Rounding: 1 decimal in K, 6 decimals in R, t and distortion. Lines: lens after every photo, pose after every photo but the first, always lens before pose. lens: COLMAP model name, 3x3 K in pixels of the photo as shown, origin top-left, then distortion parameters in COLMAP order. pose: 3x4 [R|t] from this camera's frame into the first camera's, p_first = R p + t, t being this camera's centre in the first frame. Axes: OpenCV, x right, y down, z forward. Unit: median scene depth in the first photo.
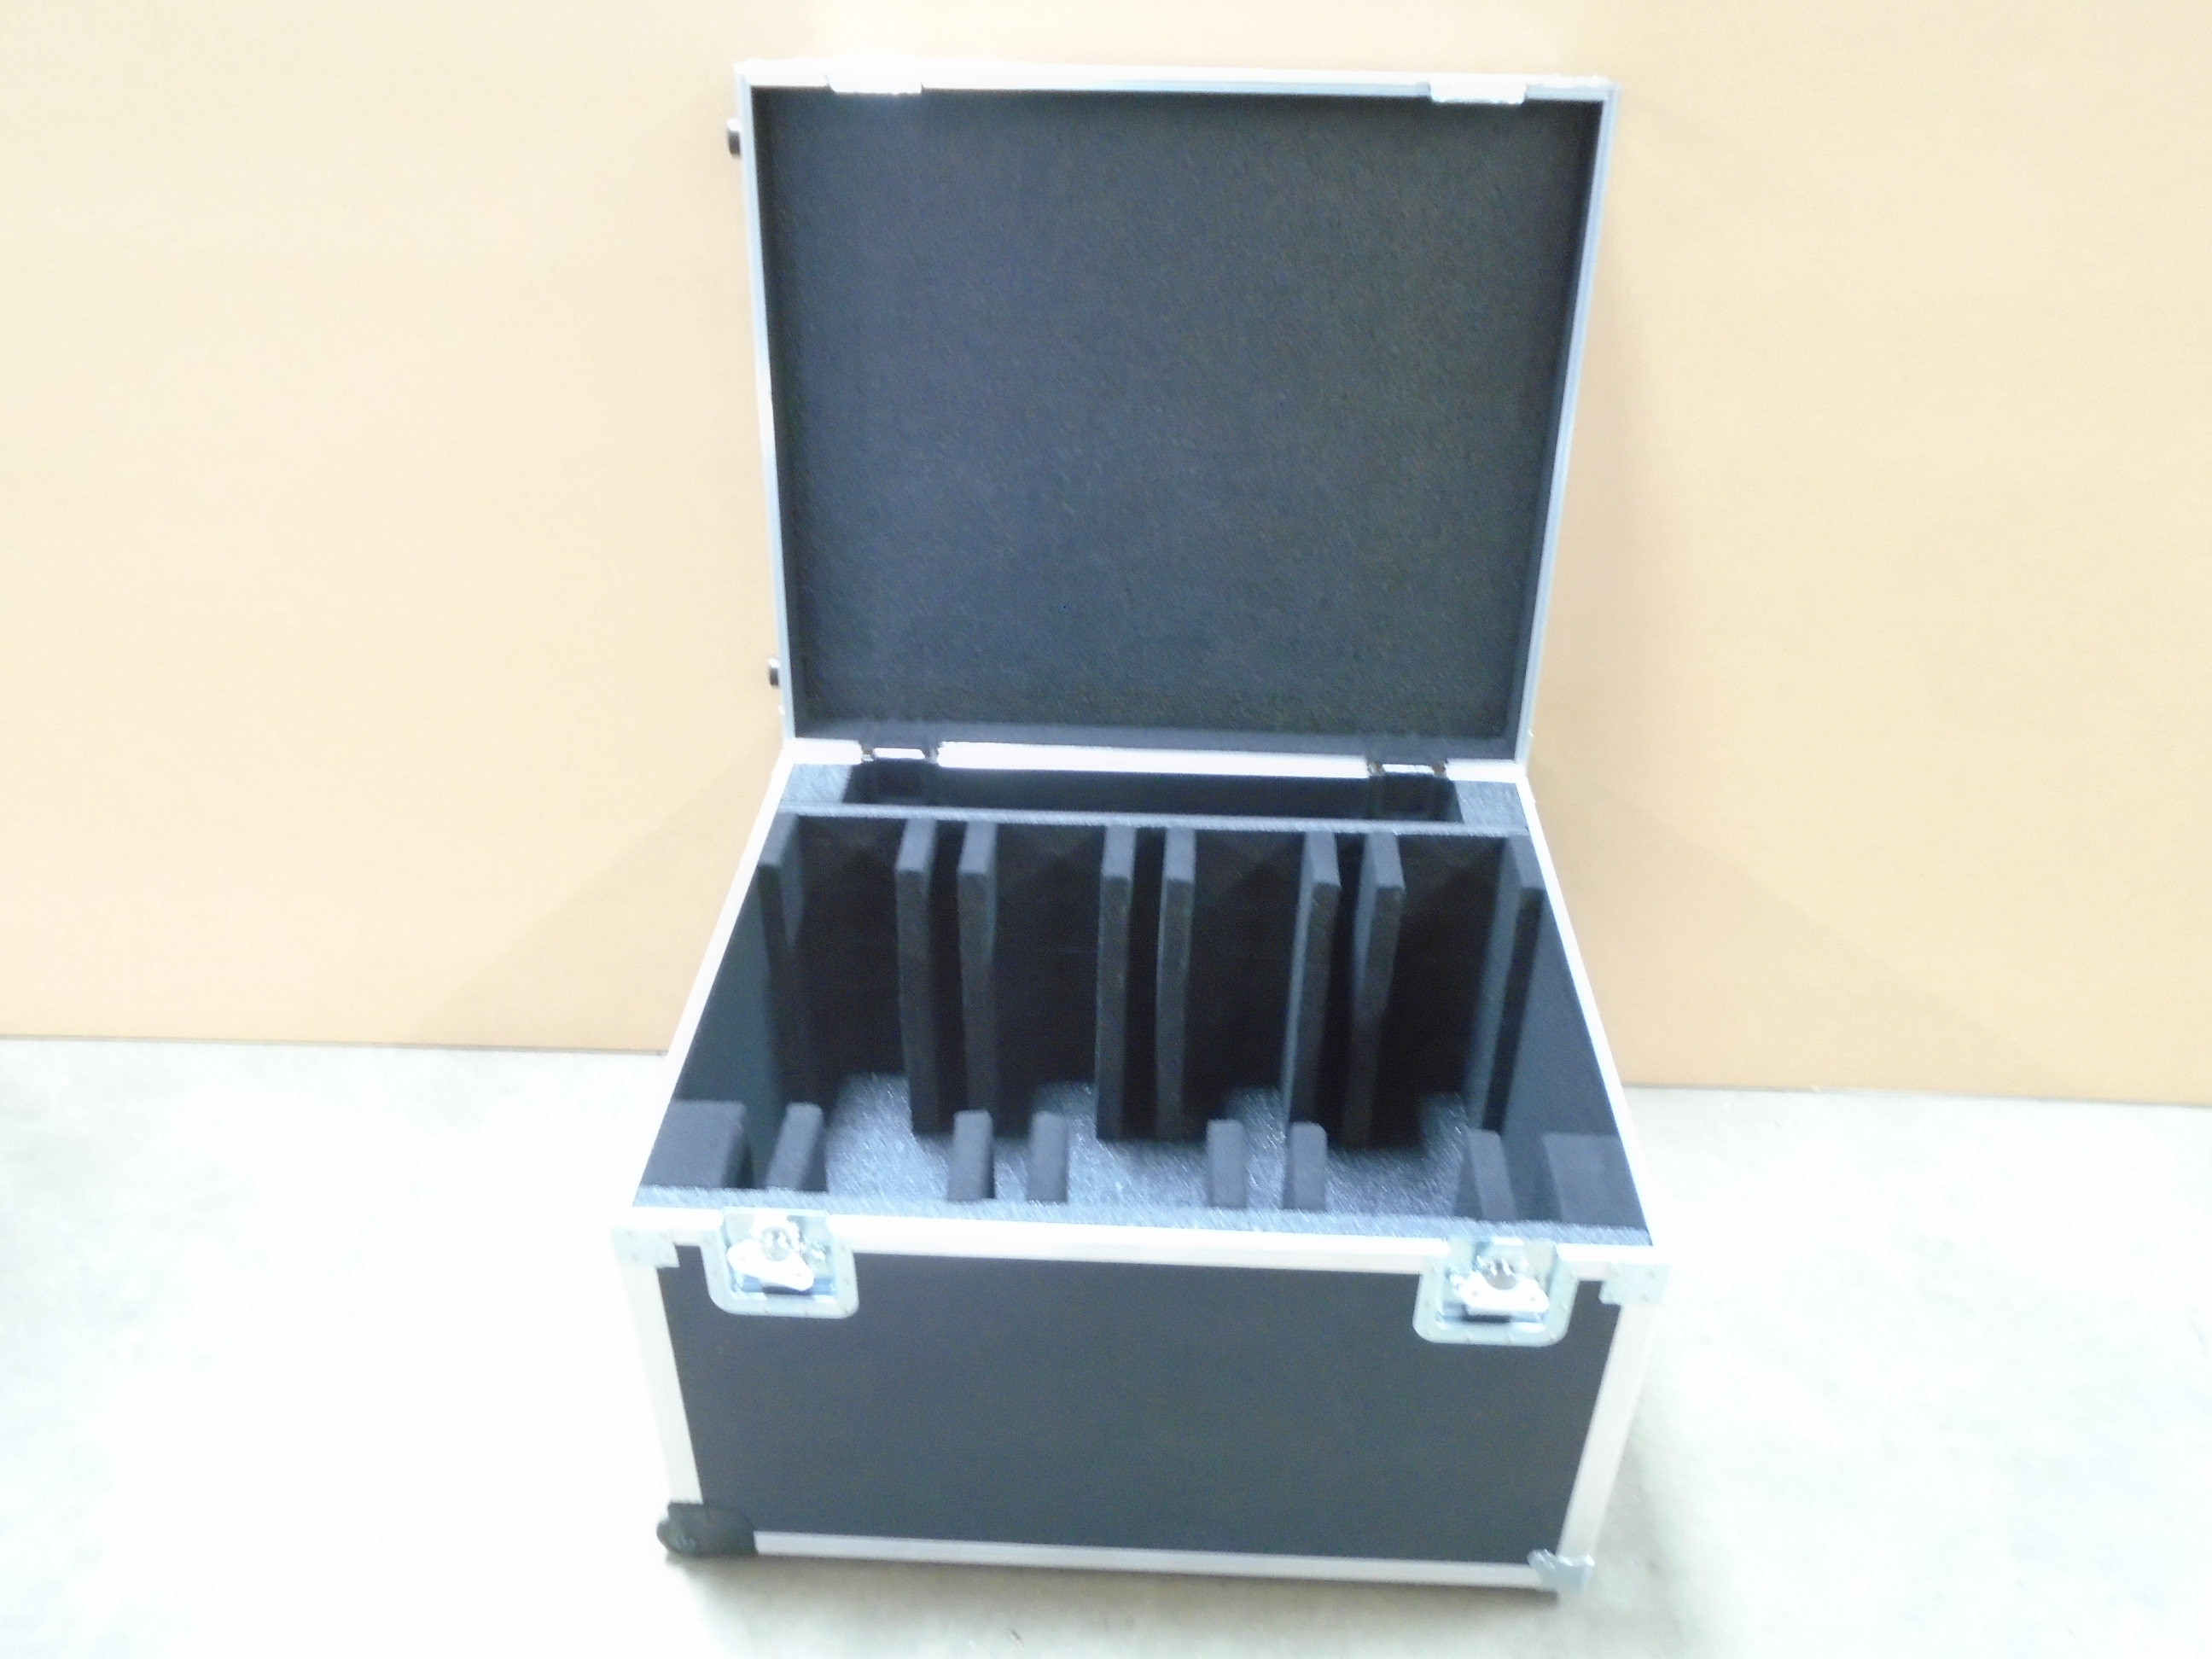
lens RADIAL K [[1698.7, 0, 1090.0], [0, 1698.7, 831.9], [0, 0, 1]] dist [-0.001118, 0.010958]
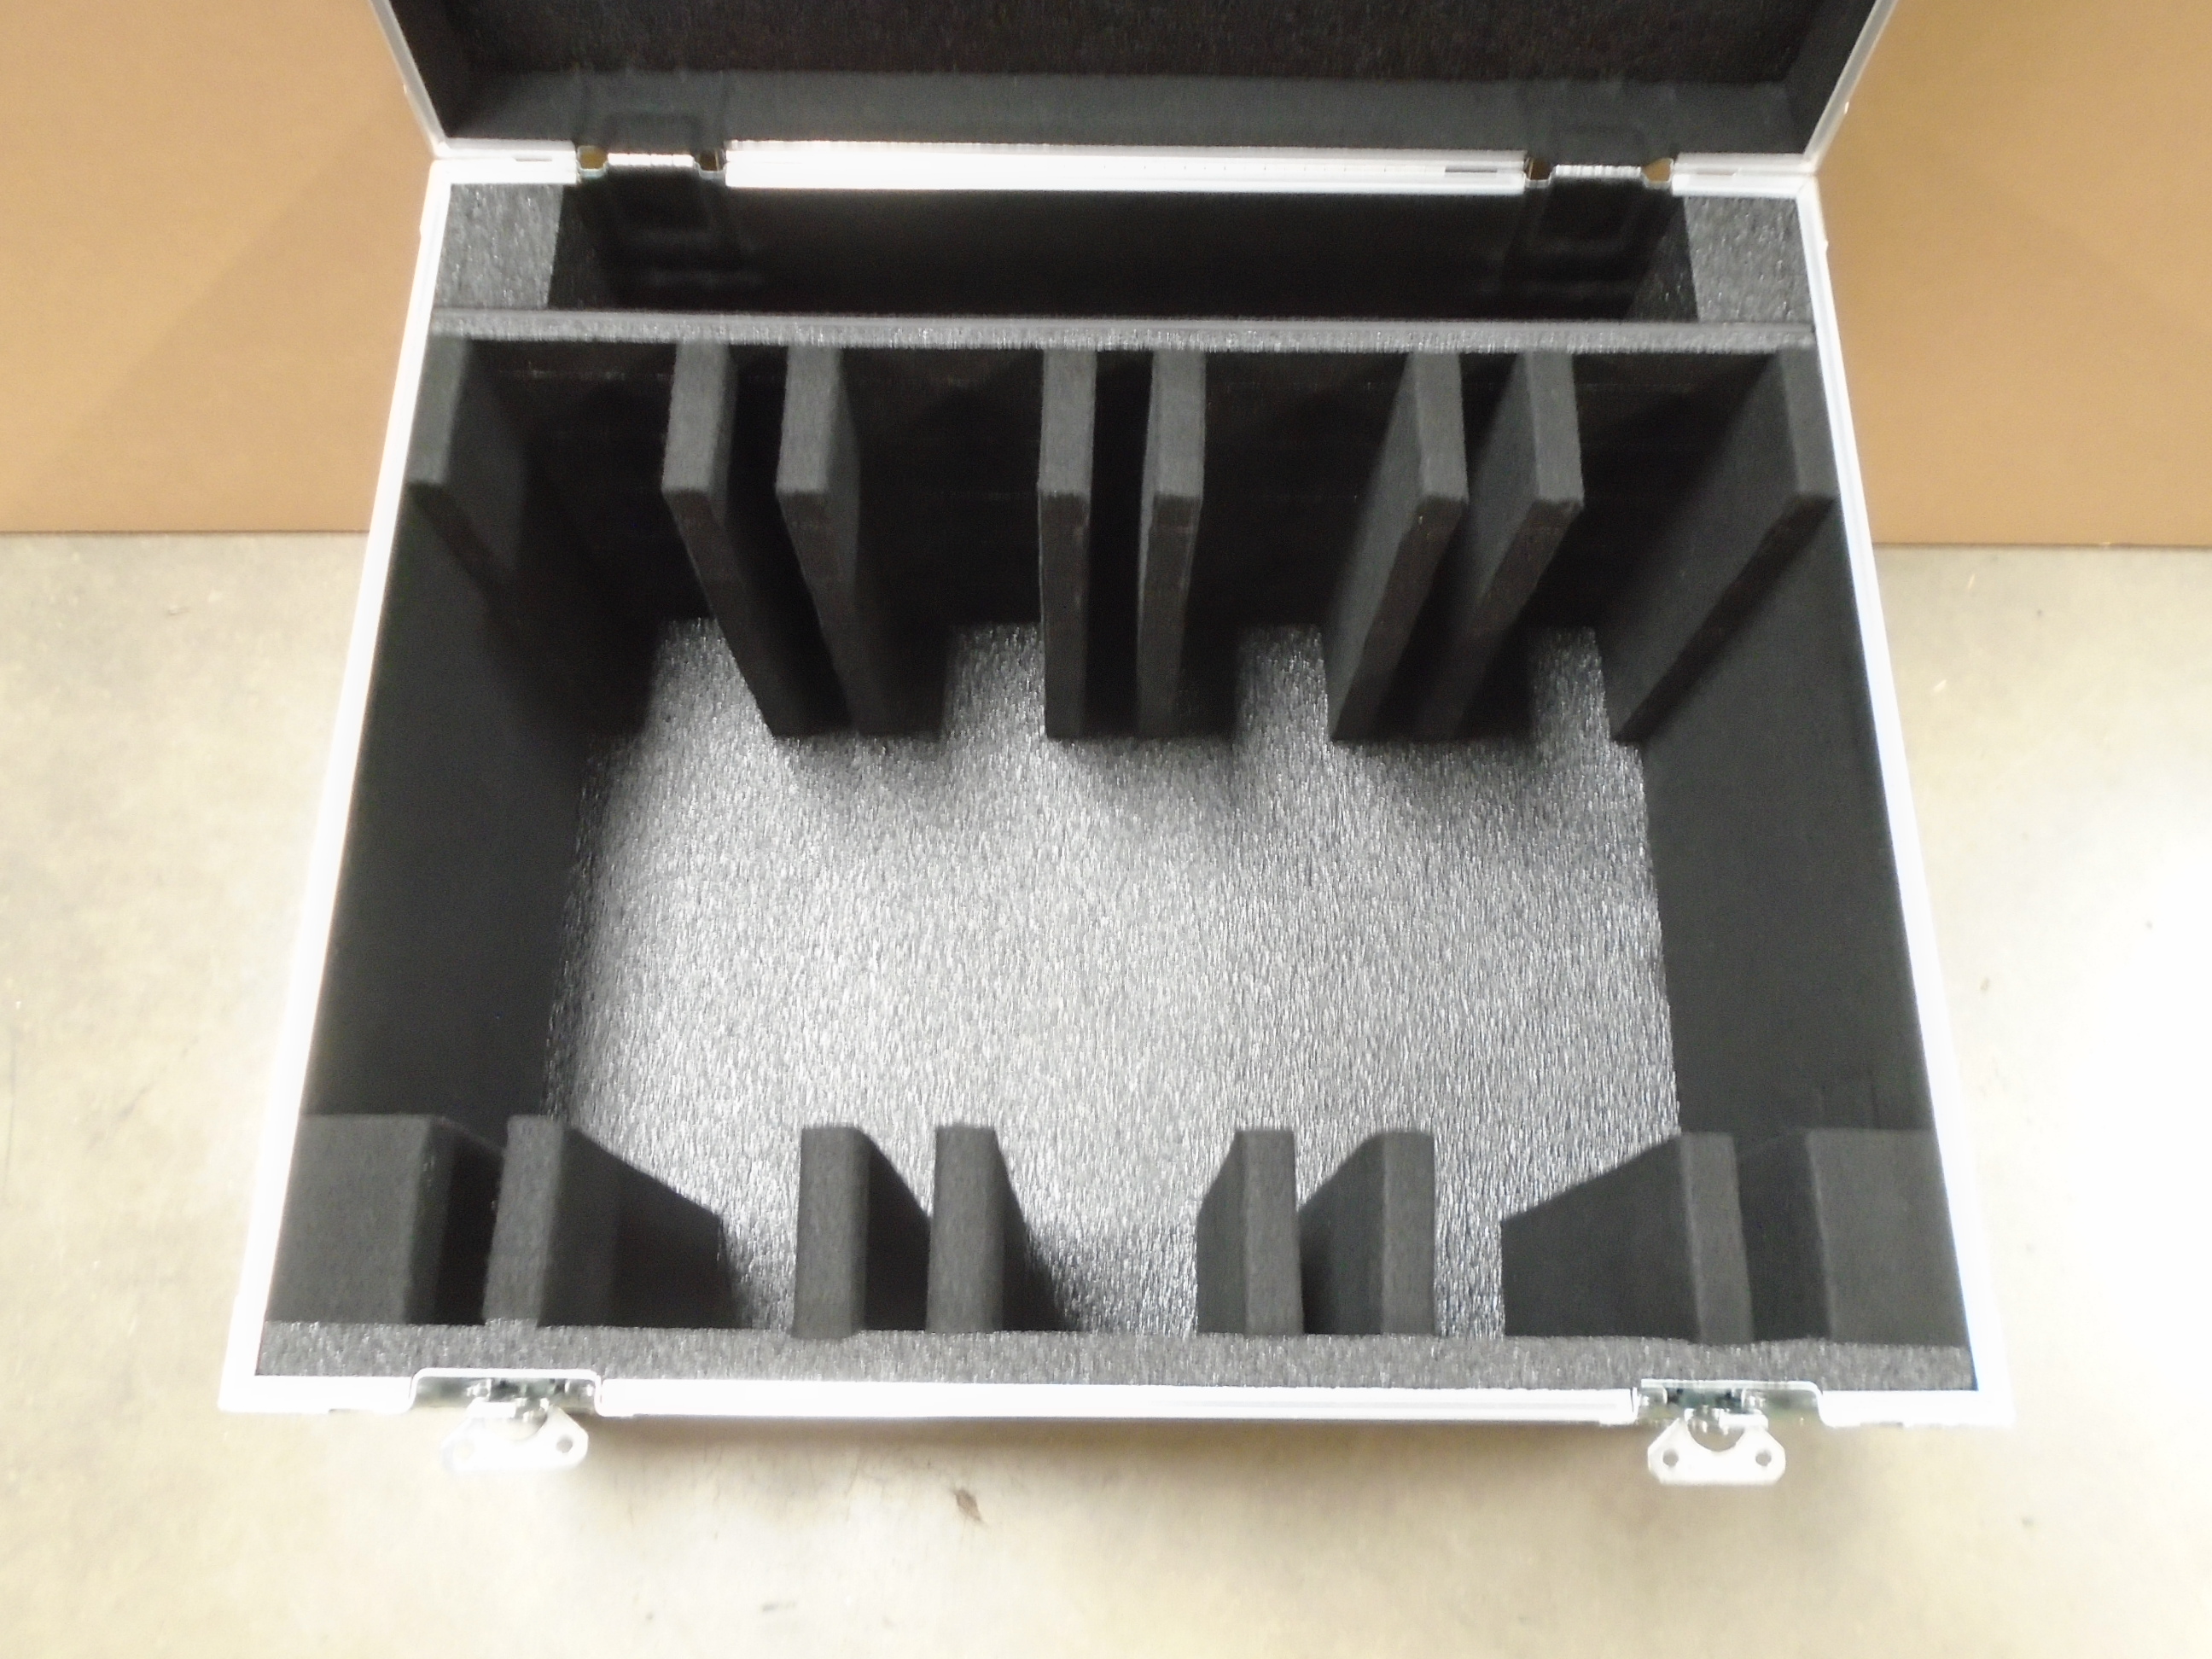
lens RADIAL K [[1698.7, 0, 1093.7], [0, 1698.7, 822.6], [0, 0, 1]] dist [-0.001118, 0.010958]
pose [[0.999355, -0.035315, 0.006593, 0.017831], [0.024435, 0.802703, 0.595879, -0.215097], [-0.026335, -0.595333, 0.803047, 0.492231]]
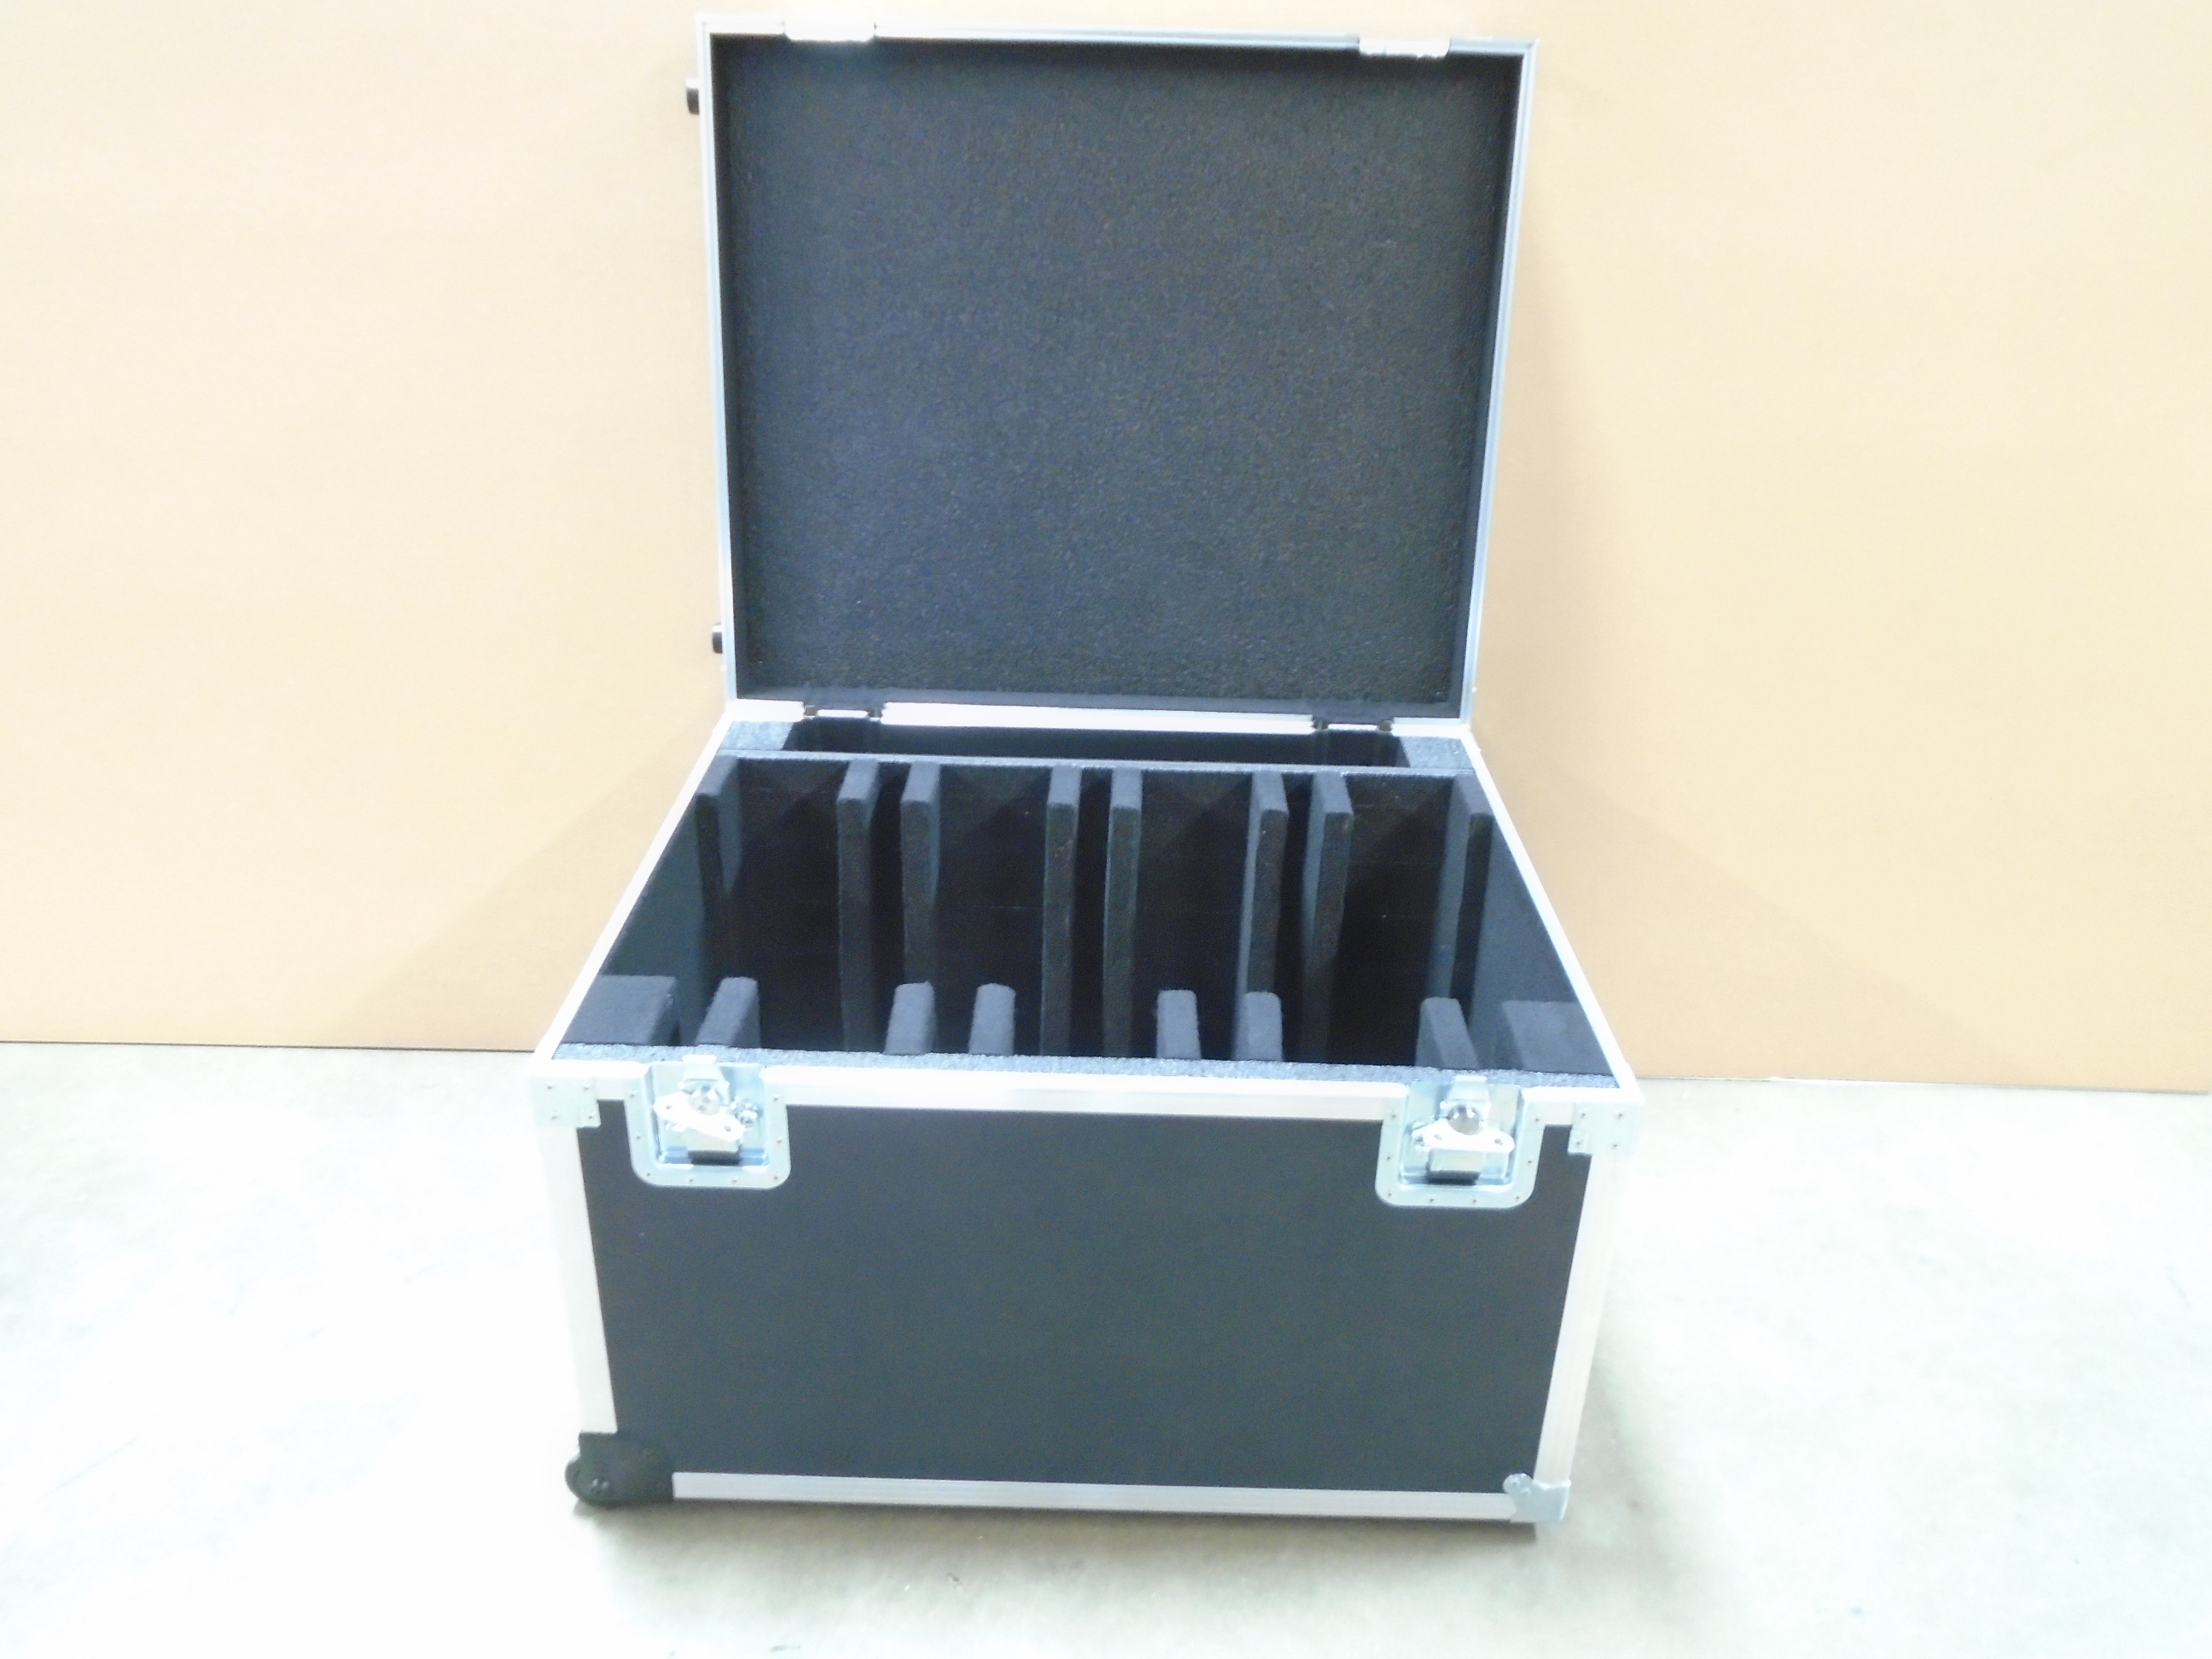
lens RADIAL K [[1698.7, 0, 1088.2], [0, 1698.7, 831.8], [0, 0, 1]] dist [-0.001118, 0.010958]
pose [[0.999455, 0.000964, 0.032990, -0.001826], [0.003556, 0.990609, -0.136682, 0.175700], [-0.032812, 0.136725, 0.990065, 0.026348]]
